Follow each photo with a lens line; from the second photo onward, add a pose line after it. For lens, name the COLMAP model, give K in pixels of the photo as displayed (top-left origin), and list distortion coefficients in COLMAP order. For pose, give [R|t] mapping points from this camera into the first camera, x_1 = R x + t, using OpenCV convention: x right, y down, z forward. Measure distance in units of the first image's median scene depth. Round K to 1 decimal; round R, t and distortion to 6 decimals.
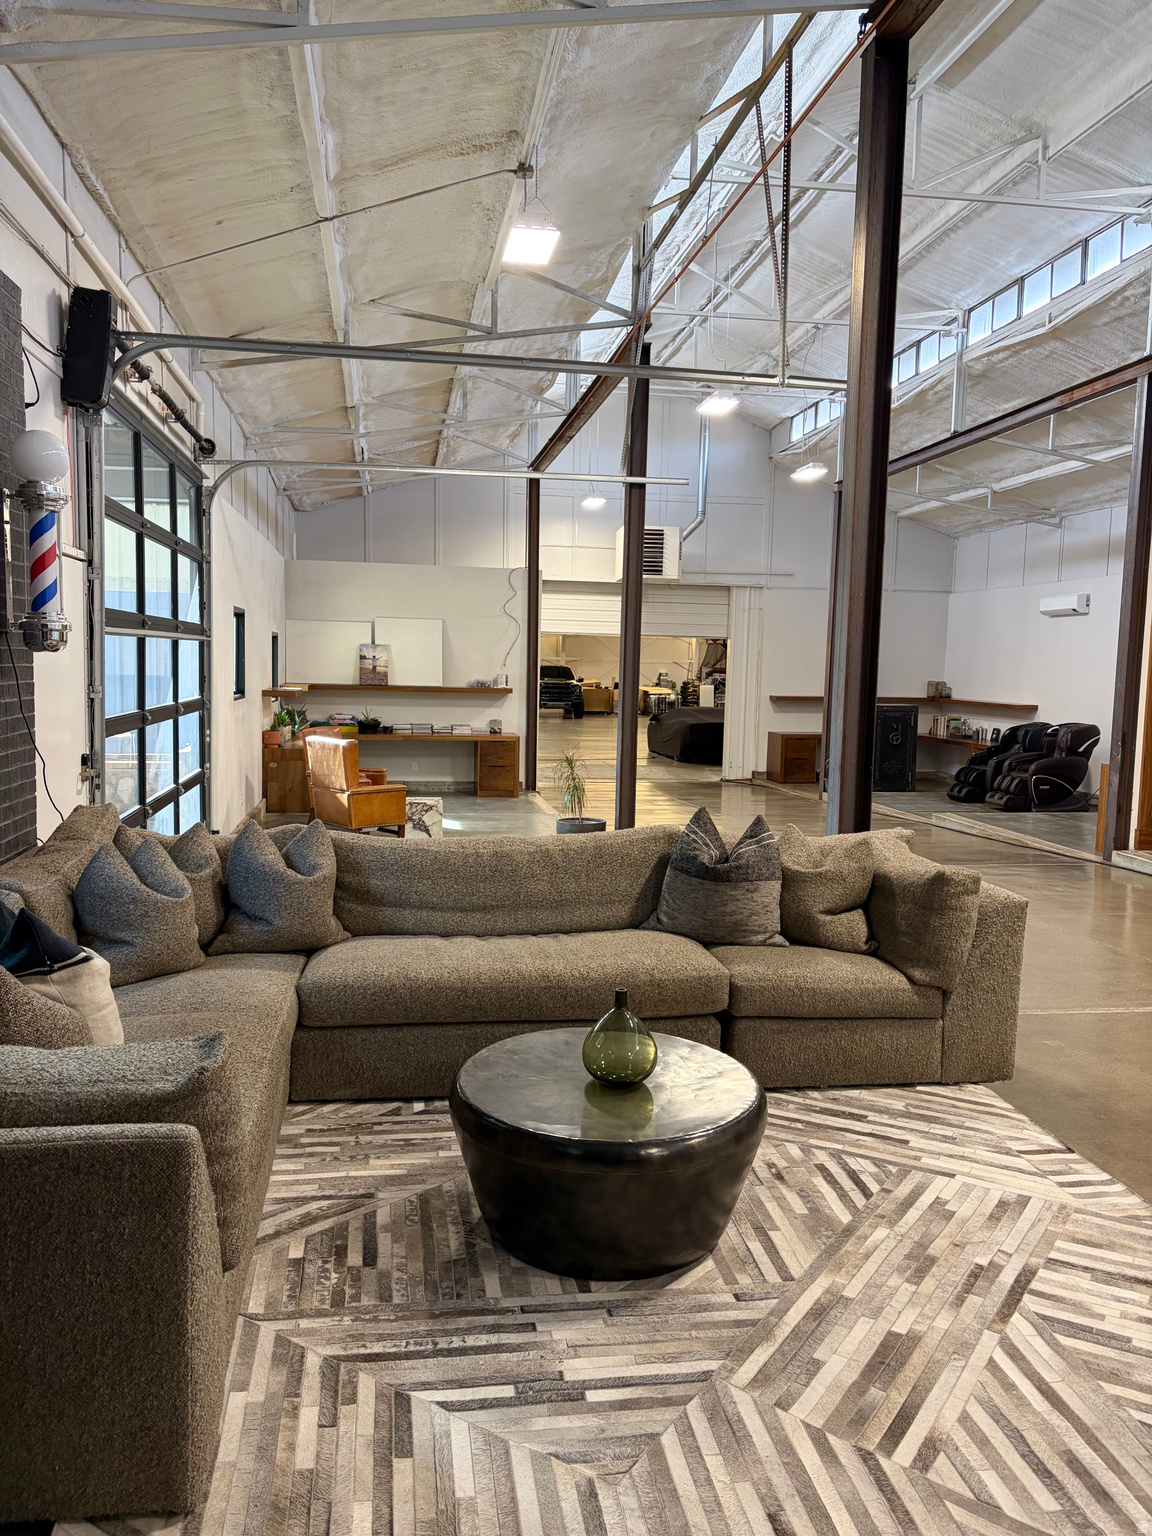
lens RADIAL K [[1168.1, 0, 583.9], [0, 1168.1, 765.0], [0, 0, 1]] dist [0.055893, -0.062509]
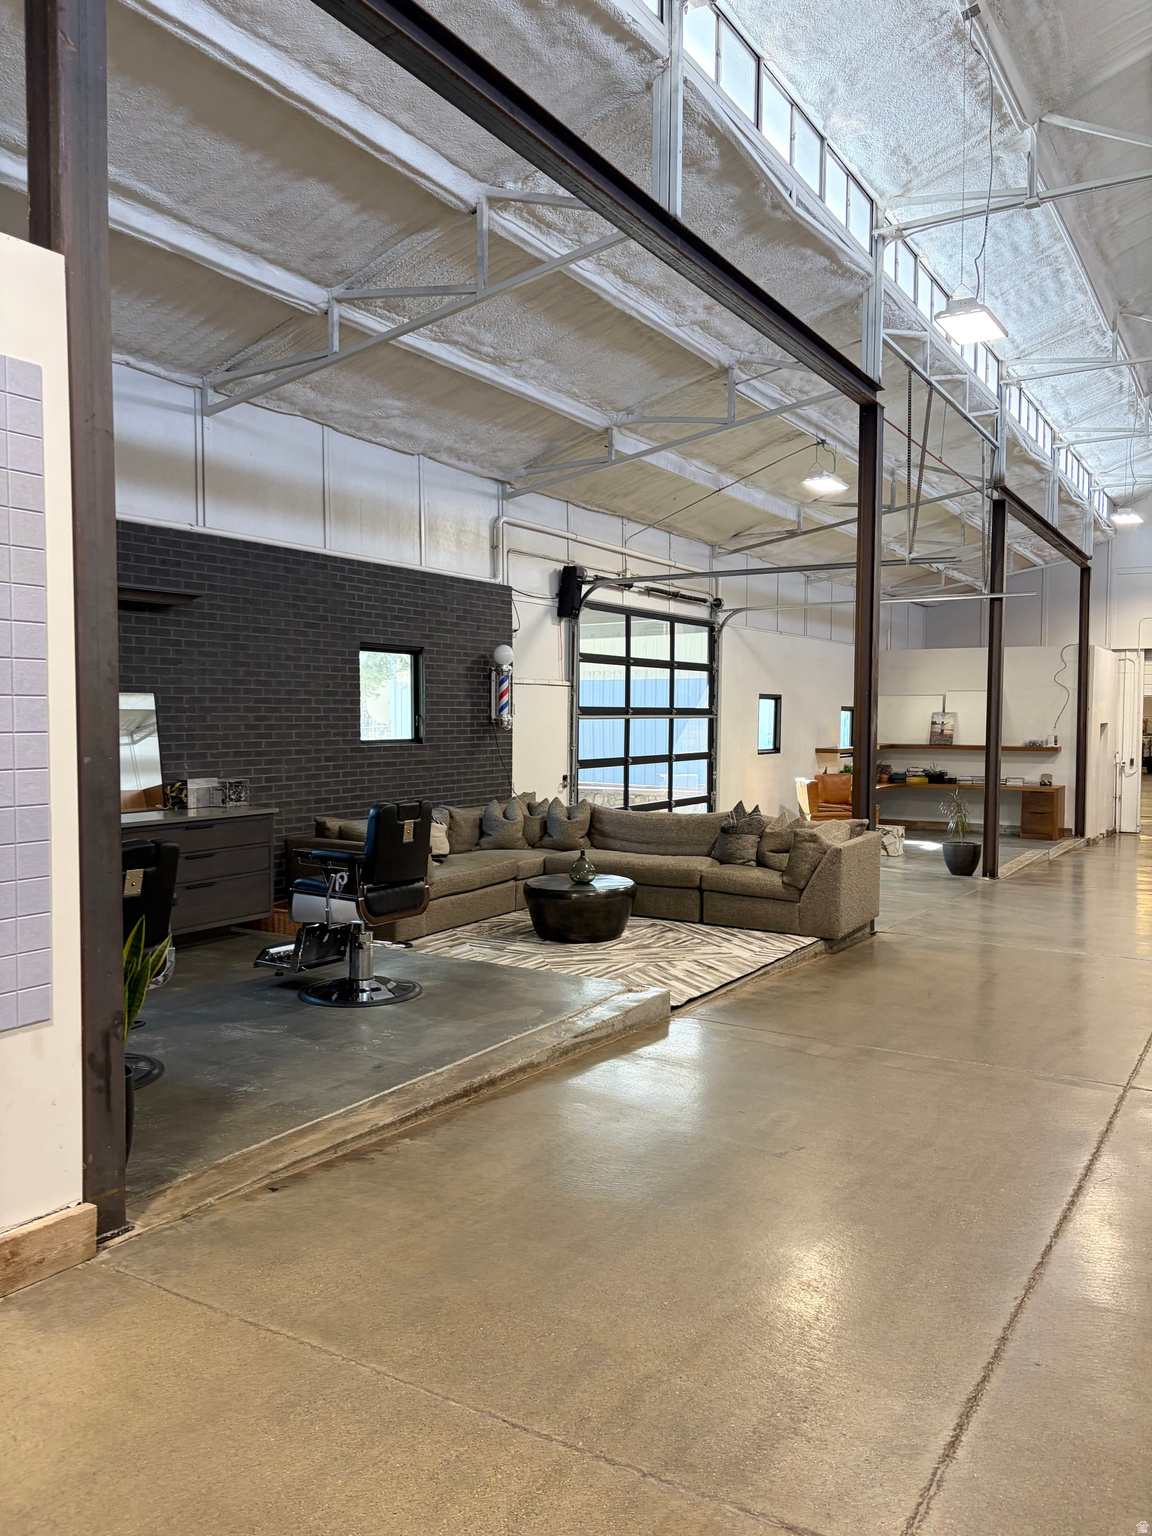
lens RADIAL K [[1169.3, 0, 578.5], [0, 1169.3, 763.3], [0, 0, 1]] dist [0.070006, -0.081280]
pose [[0.762633, 0.012208, -0.646716, 0.610795], [-0.047153, 0.998211, -0.036762, 0.029492], [0.645110, 0.058530, 0.761844, -0.383373]]
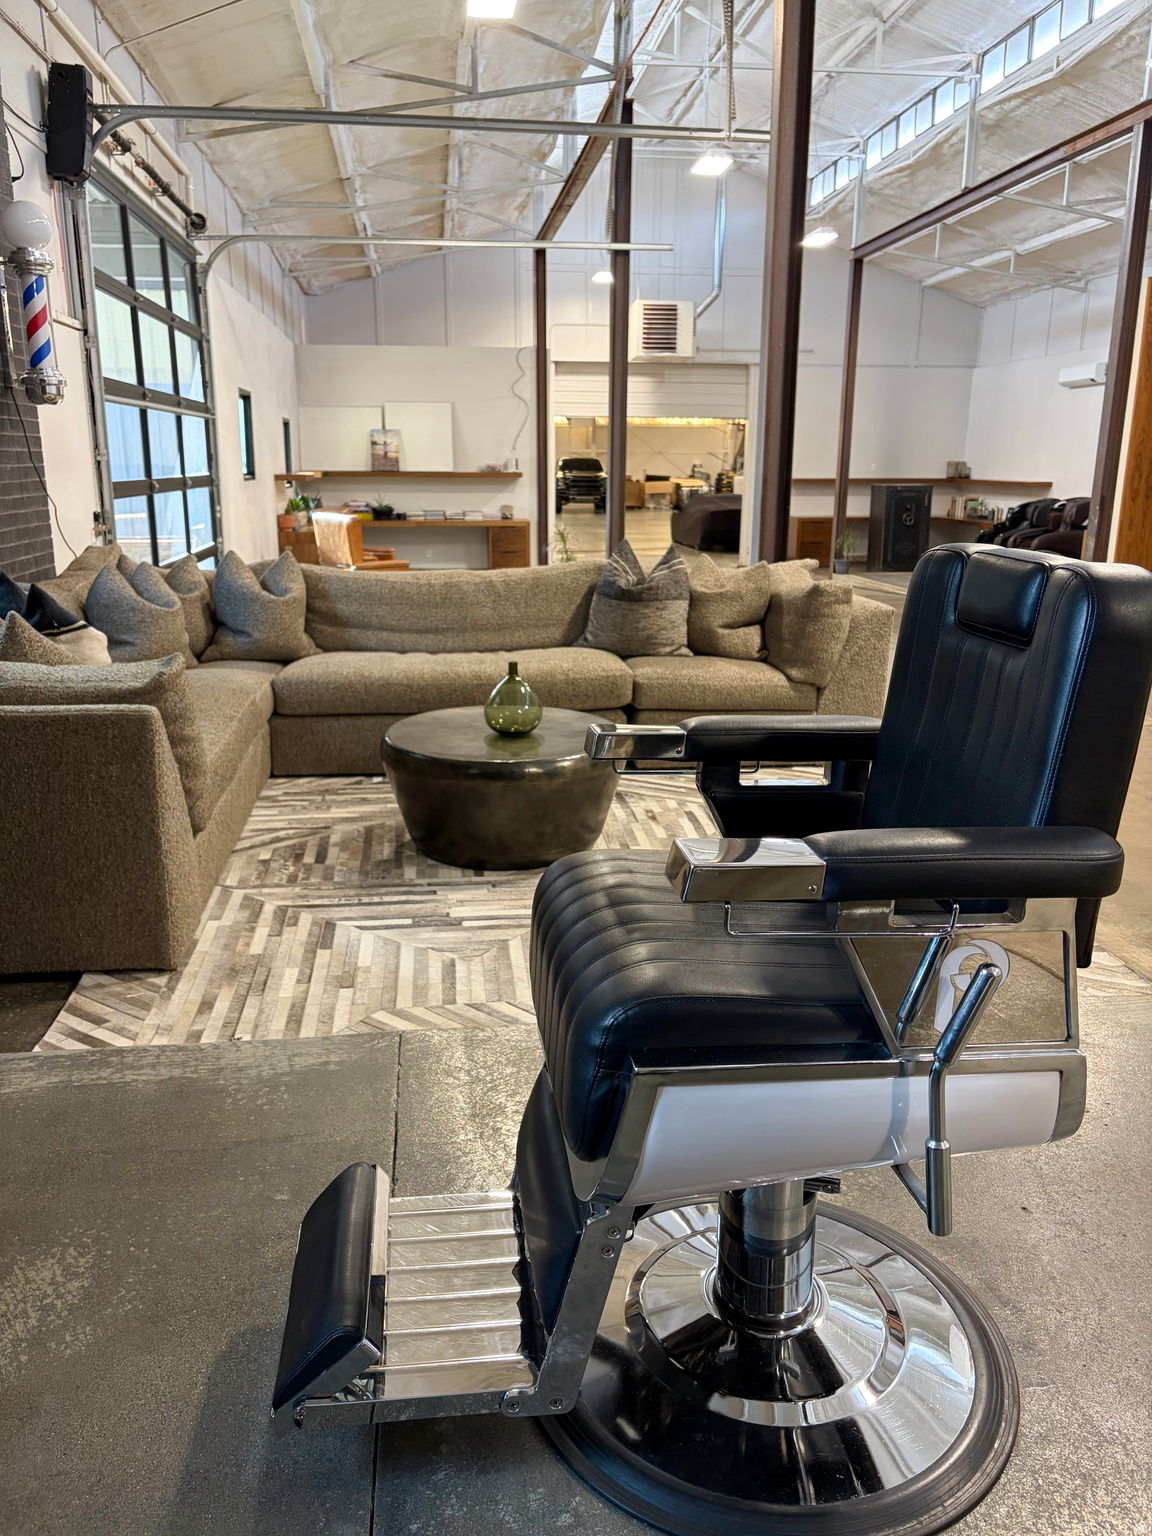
lens RADIAL K [[1169.3, 0, 578.5], [0, 1169.3, 763.3], [0, 0, 1]] dist [0.070006, -0.081280]
pose [[0.999147, -0.007562, -0.040600, 0.050908], [0.014101, 0.986481, 0.163270, 0.031949], [0.038817, -0.163703, 0.985746, -0.084693]]
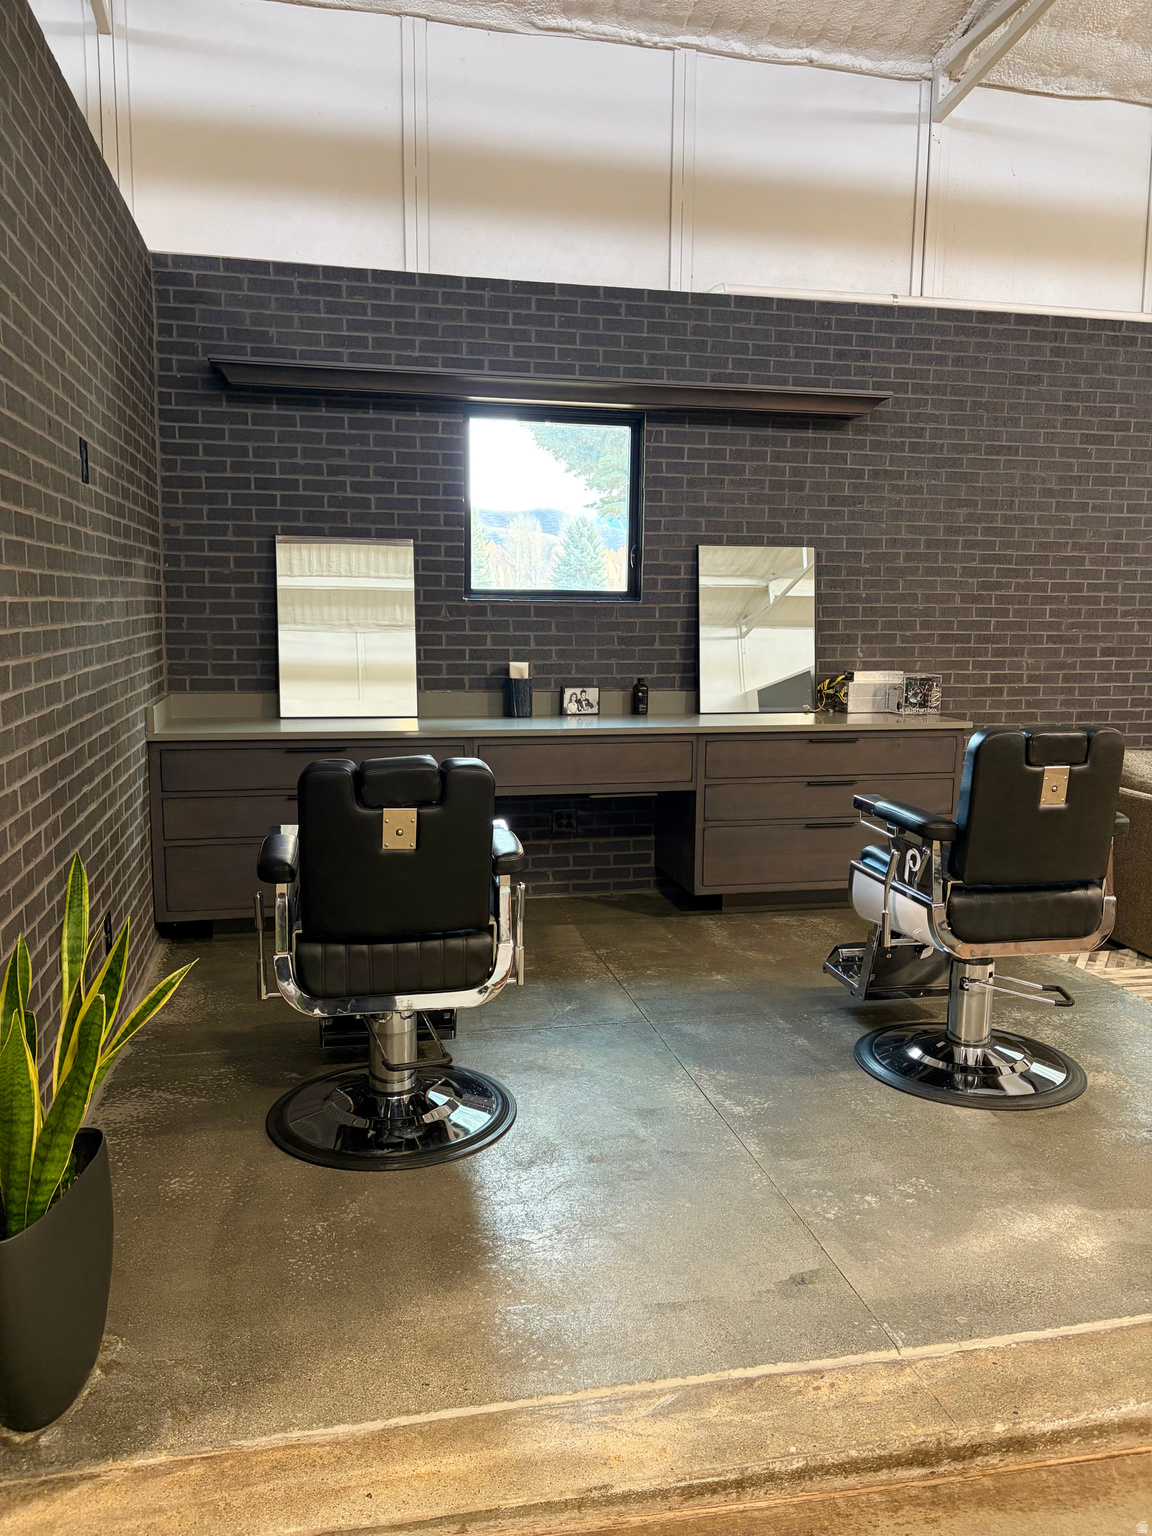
lens RADIAL K [[1151.5, 0, 583.9], [0, 1151.5, 767.5], [0, 0, 1]] dist [0.053014, -0.054541]
pose [[0.067092, 0.124261, -0.989979, 0.420353], [-0.101961, 0.987874, 0.117087, 0.016507], [0.992523, 0.093084, 0.078948, -0.089237]]
